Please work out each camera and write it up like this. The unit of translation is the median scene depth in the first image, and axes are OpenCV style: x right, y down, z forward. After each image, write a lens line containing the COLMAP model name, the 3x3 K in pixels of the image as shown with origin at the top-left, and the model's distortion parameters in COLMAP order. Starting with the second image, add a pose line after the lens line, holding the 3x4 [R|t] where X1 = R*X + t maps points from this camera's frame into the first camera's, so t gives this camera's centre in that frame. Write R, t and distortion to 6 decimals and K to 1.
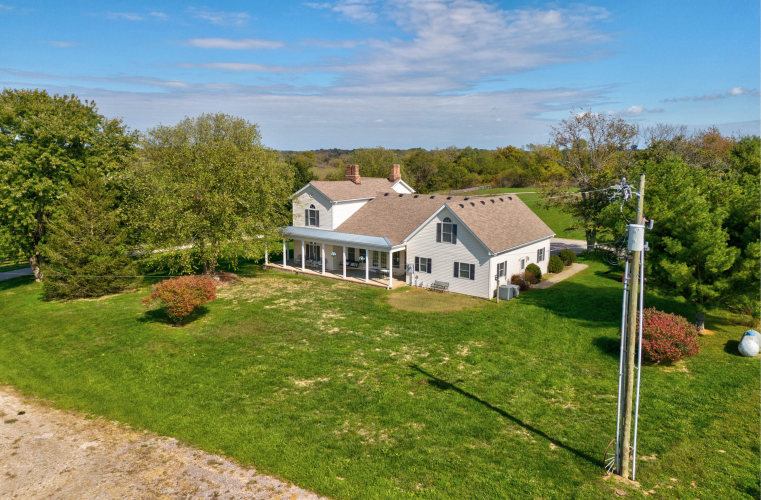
lens RADIAL K [[575.2, 0, 380.5], [0, 575.2, 250.0], [0, 0, 1]] dist [0.007372, -0.004895]
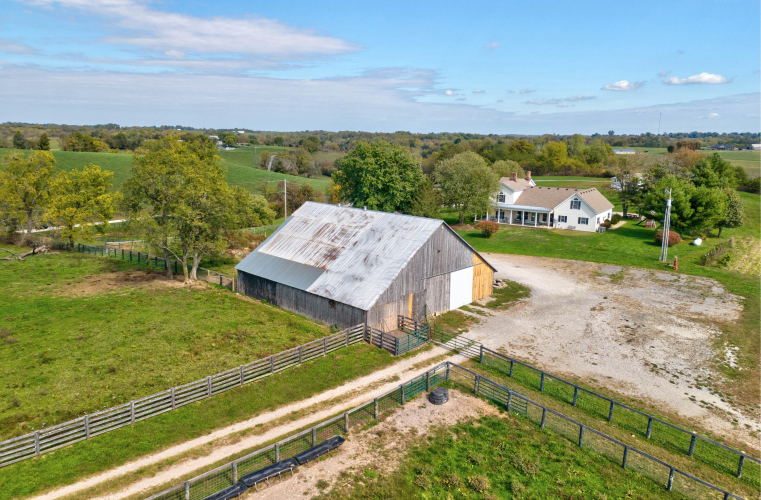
lens RADIAL K [[575.2, 0, 380.5], [0, 575.2, 250.0], [0, 0, 1]] dist [0.007372, -0.004895]
pose [[0.999200, 0.001478, 0.039968, -0.763257], [-0.002731, 0.999506, 0.031307, 0.081780], [-0.039902, -0.031391, 0.998710, -1.309247]]
